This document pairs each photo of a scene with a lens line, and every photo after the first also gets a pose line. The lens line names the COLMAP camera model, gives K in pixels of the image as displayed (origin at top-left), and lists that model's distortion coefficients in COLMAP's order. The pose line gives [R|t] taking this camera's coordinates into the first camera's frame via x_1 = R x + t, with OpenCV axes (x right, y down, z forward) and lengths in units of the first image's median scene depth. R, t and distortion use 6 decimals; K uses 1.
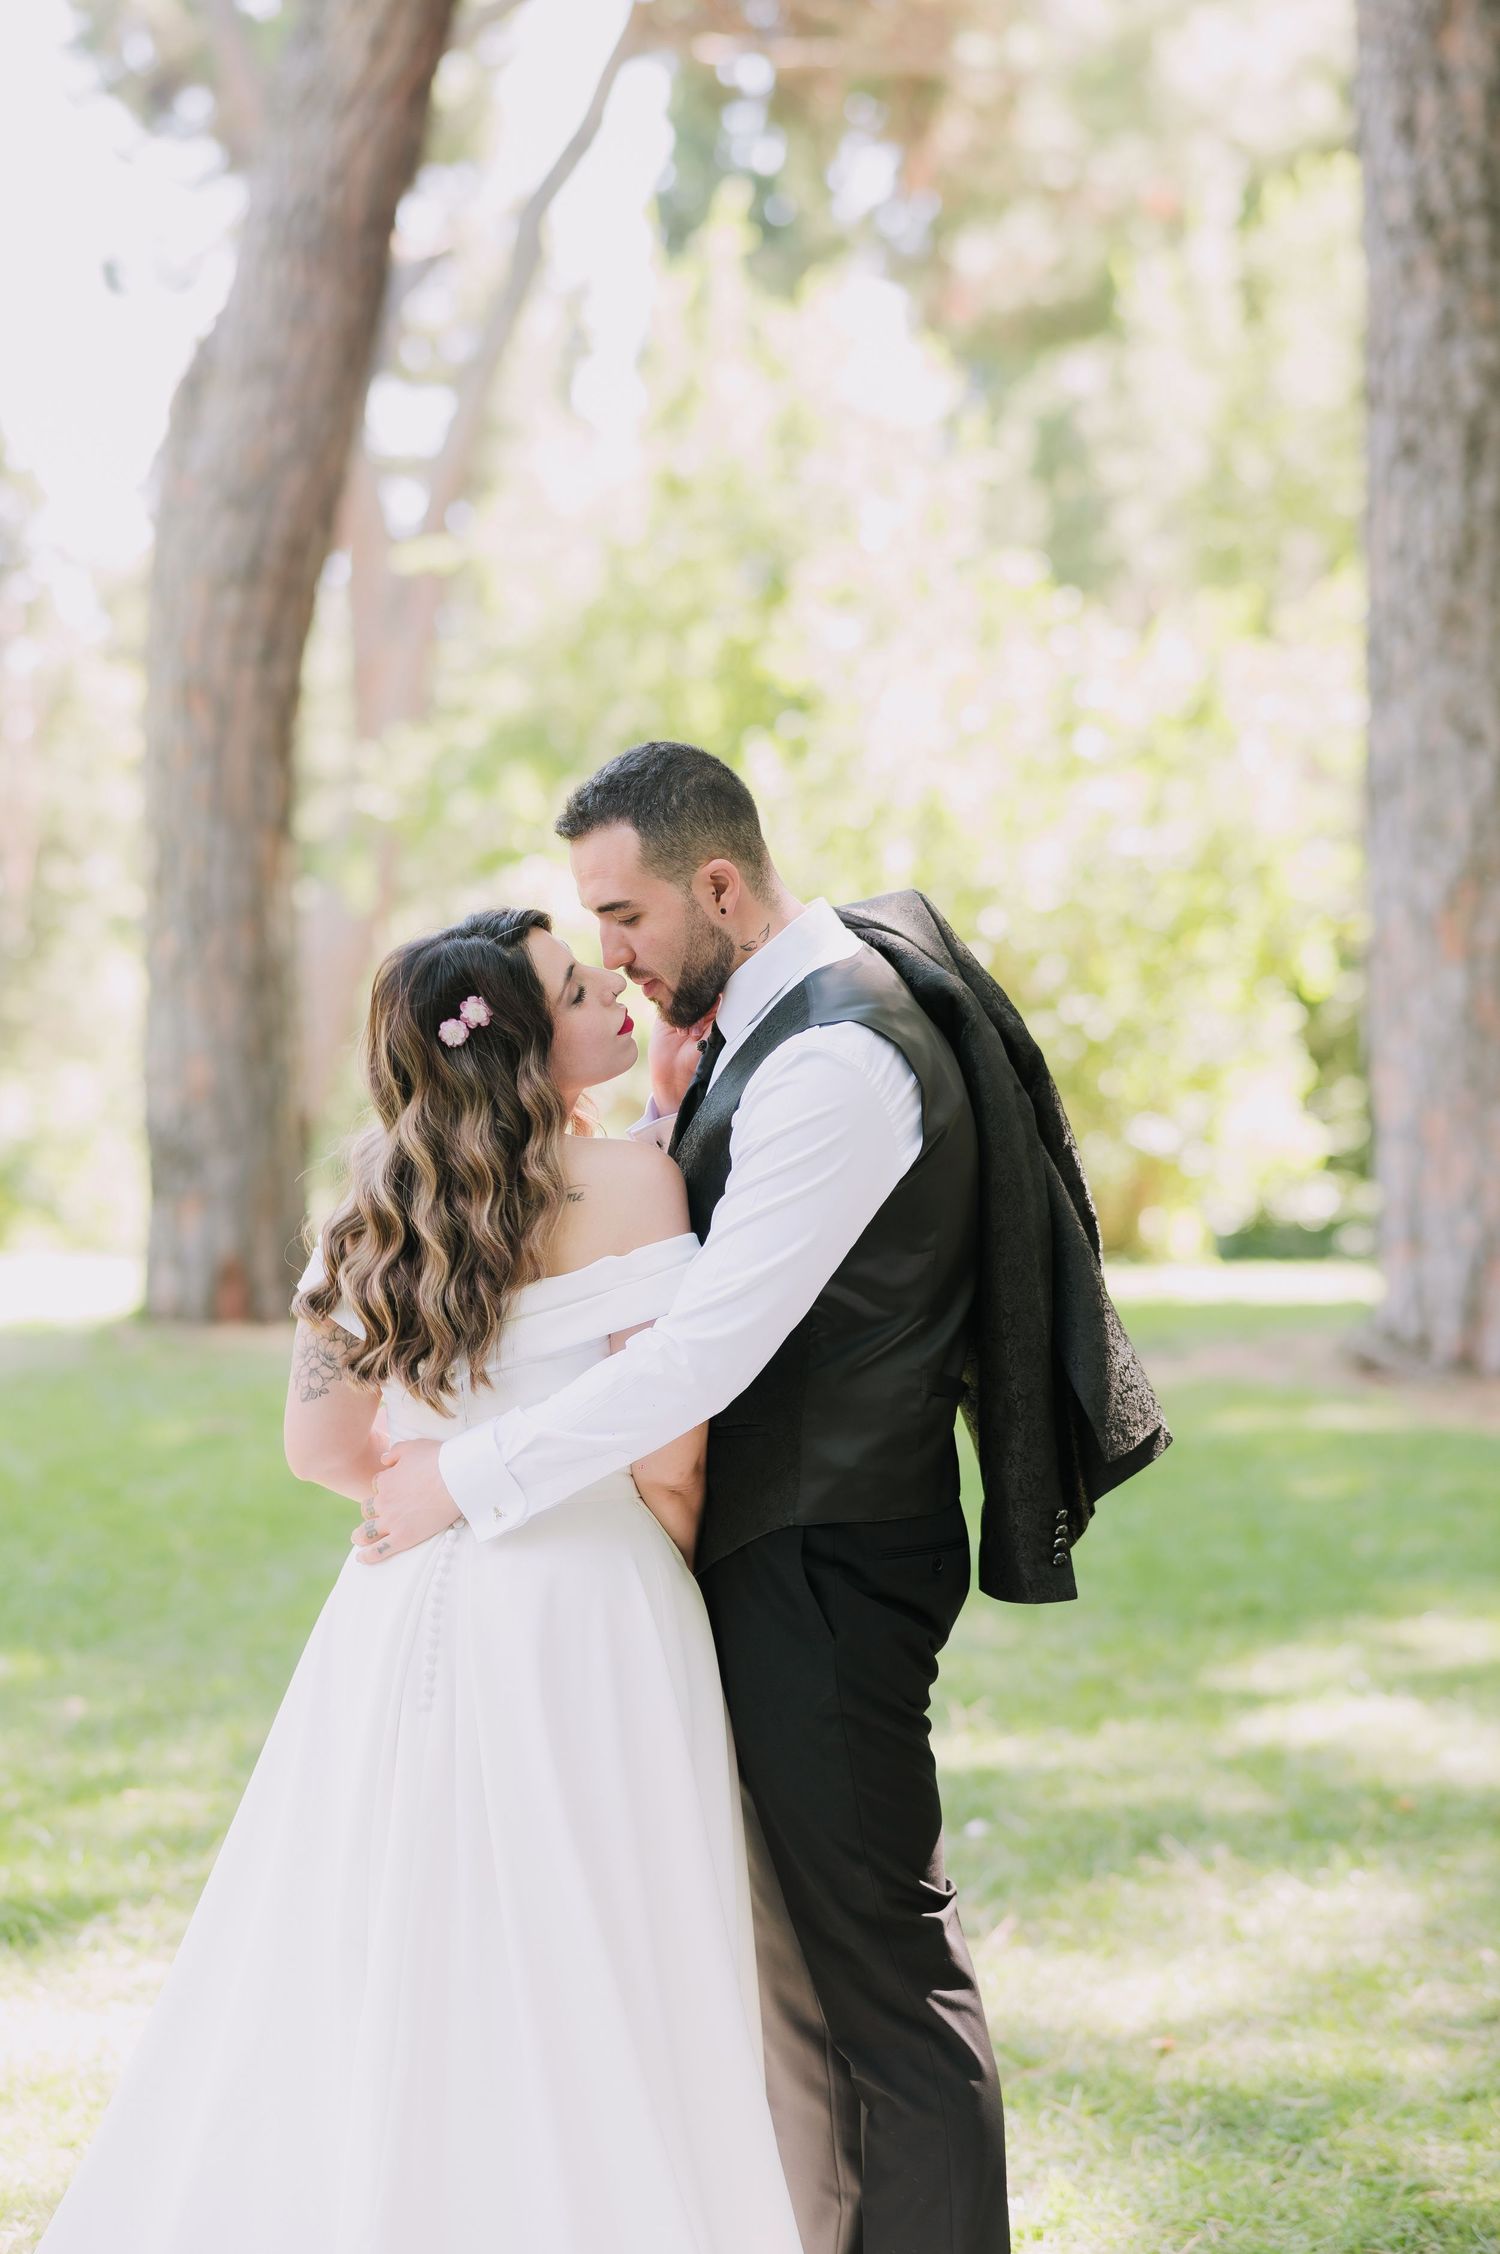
lens RADIAL K [[5505.3, 0, 807.3], [0, 5505.3, 1146.2], [0, 0, 1]] dist [0.318113, 0.000000]
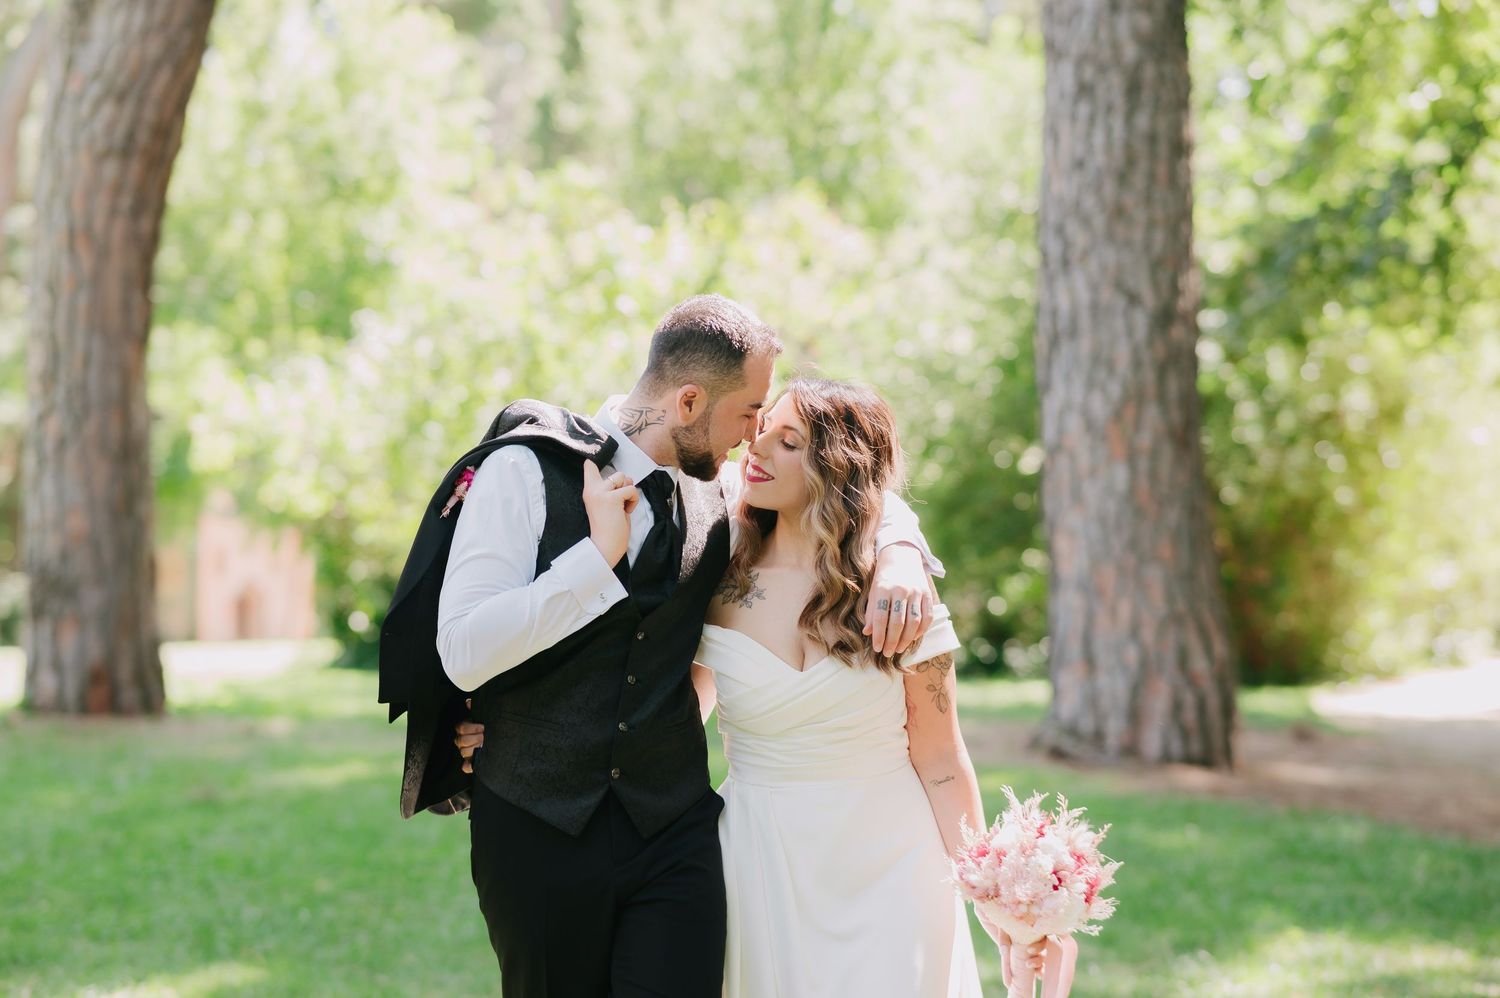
lens RADIAL K [[3663.7, 0, 845.5], [0, 3663.7, 537.2], [0, 0, 1]] dist [0.318113, 0.000000]
pose [[0.979960, 0.017879, 0.198393, -0.106330], [-0.014940, 0.999755, -0.016303, 0.001497], [-0.198636, 0.013012, 0.979987, 0.092794]]
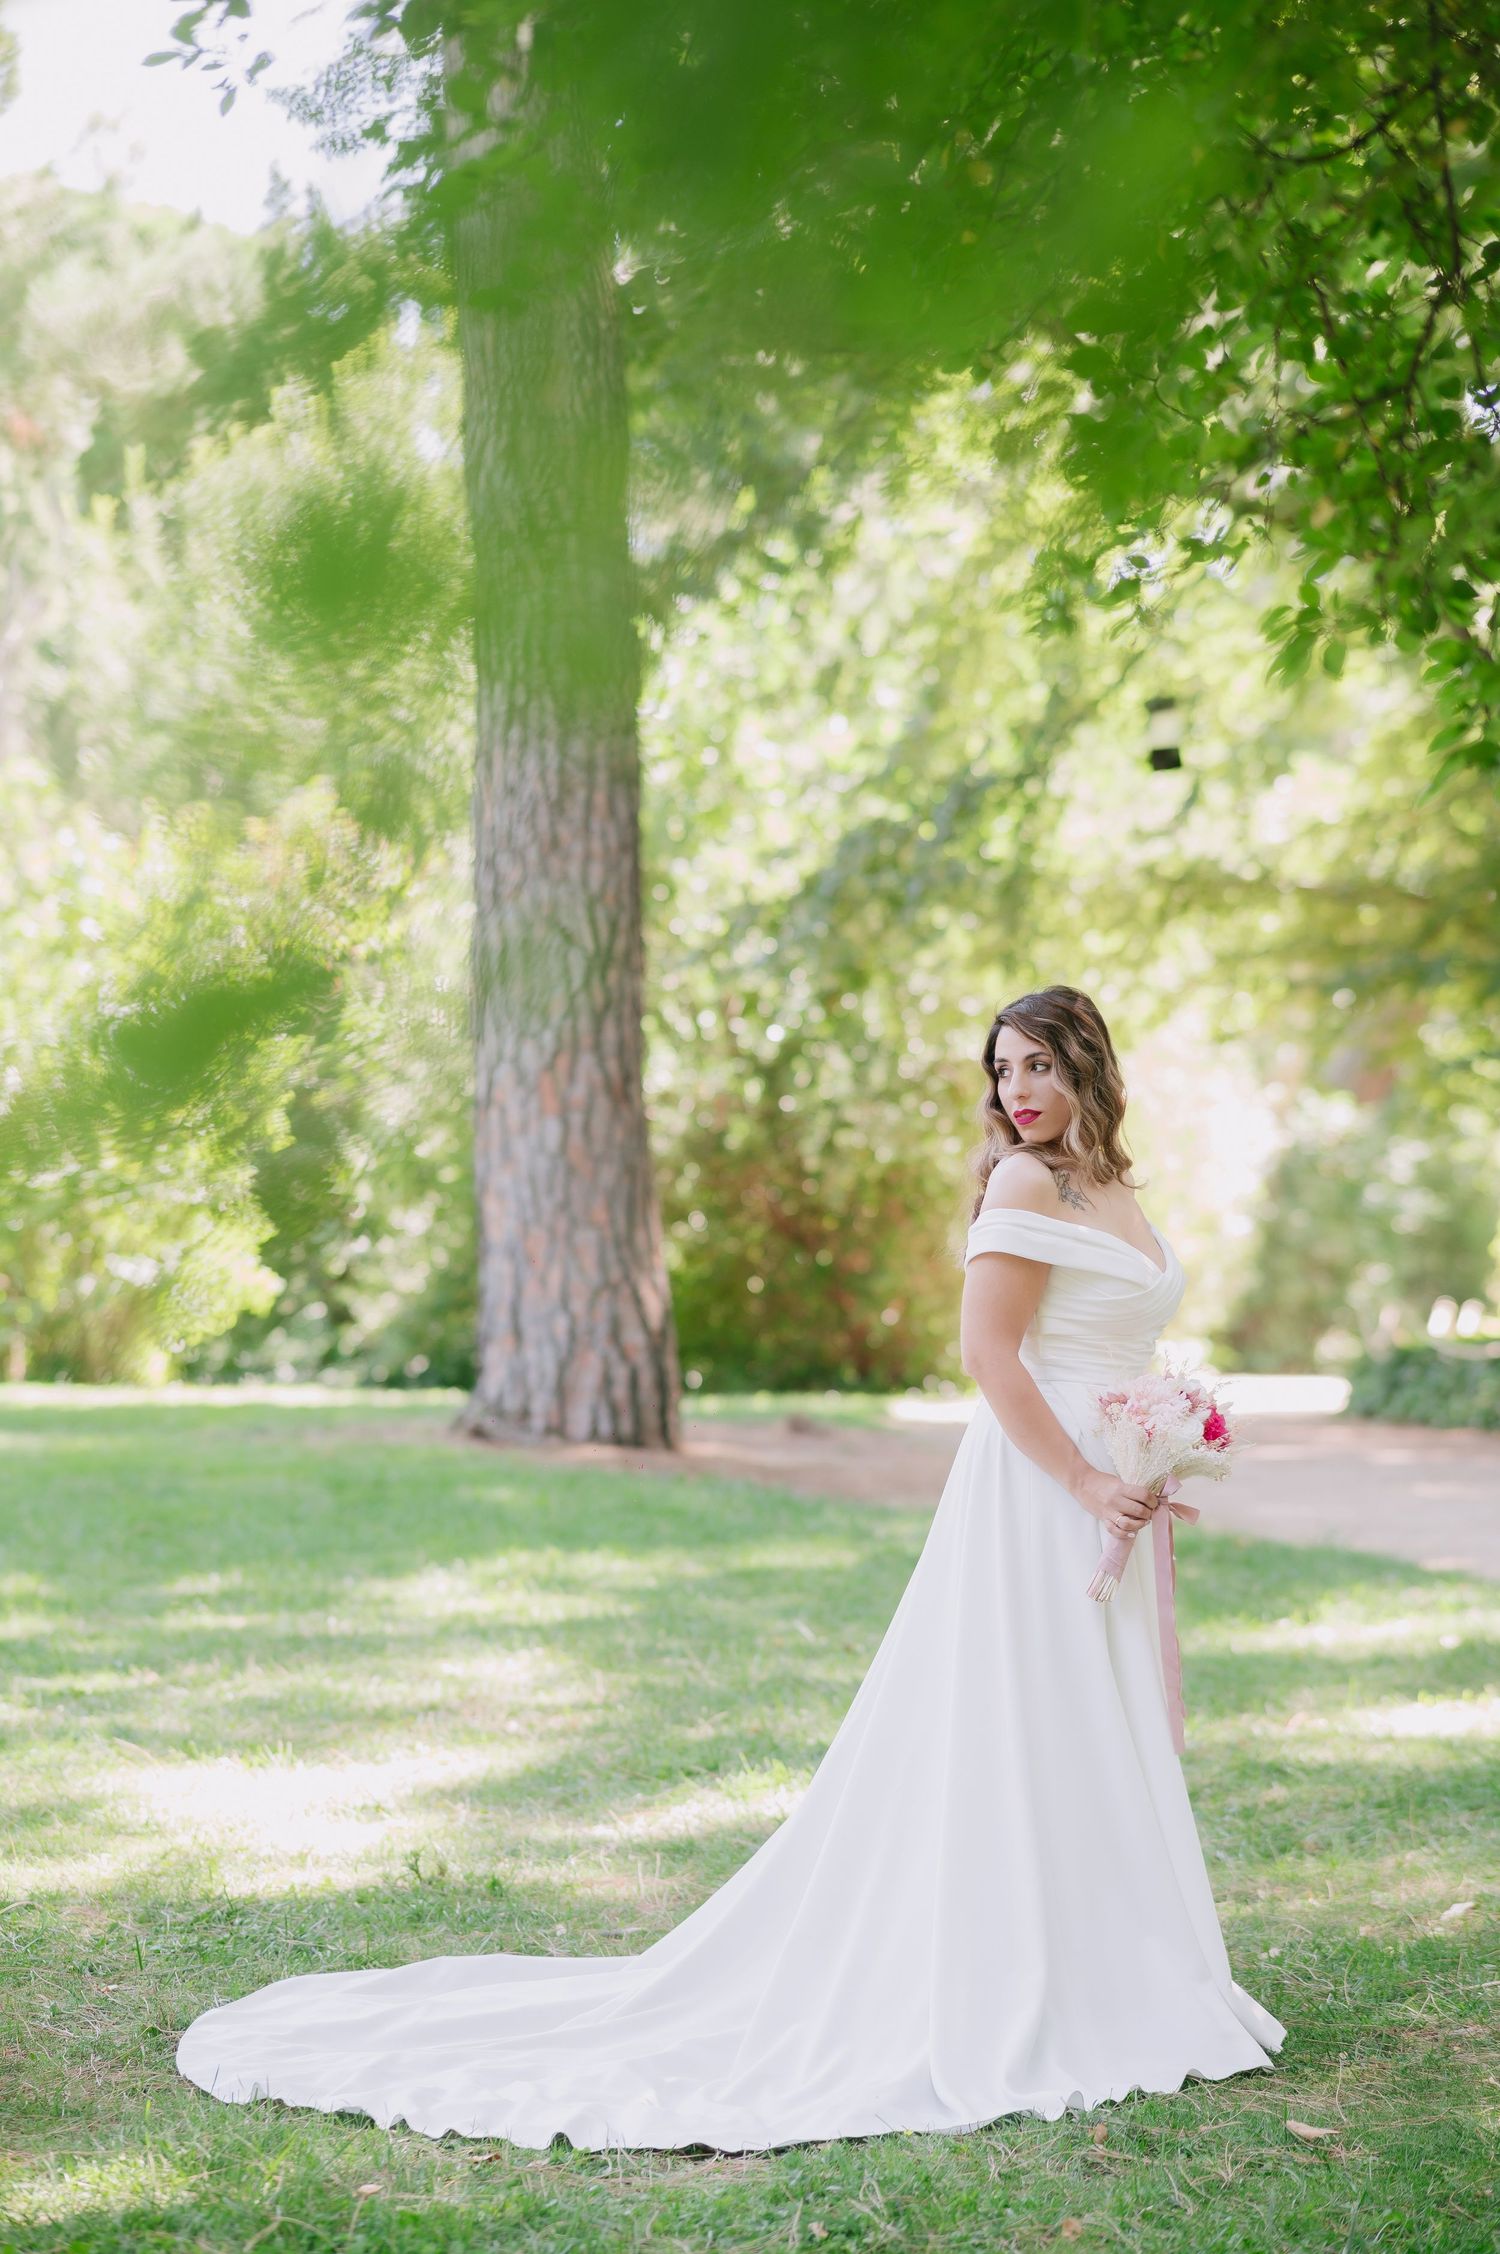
lens RADIAL K [[5505.3, 0, 748.5], [0, 5505.3, 1137.5], [0, 0, 1]] dist [0.318113, 0.000000]
pose [[0.973075, 0.024192, 0.229215, -0.104024], [-0.016030, 0.999172, -0.037406, 0.014918], [-0.229930, 0.032725, 0.972657, -0.193720]]
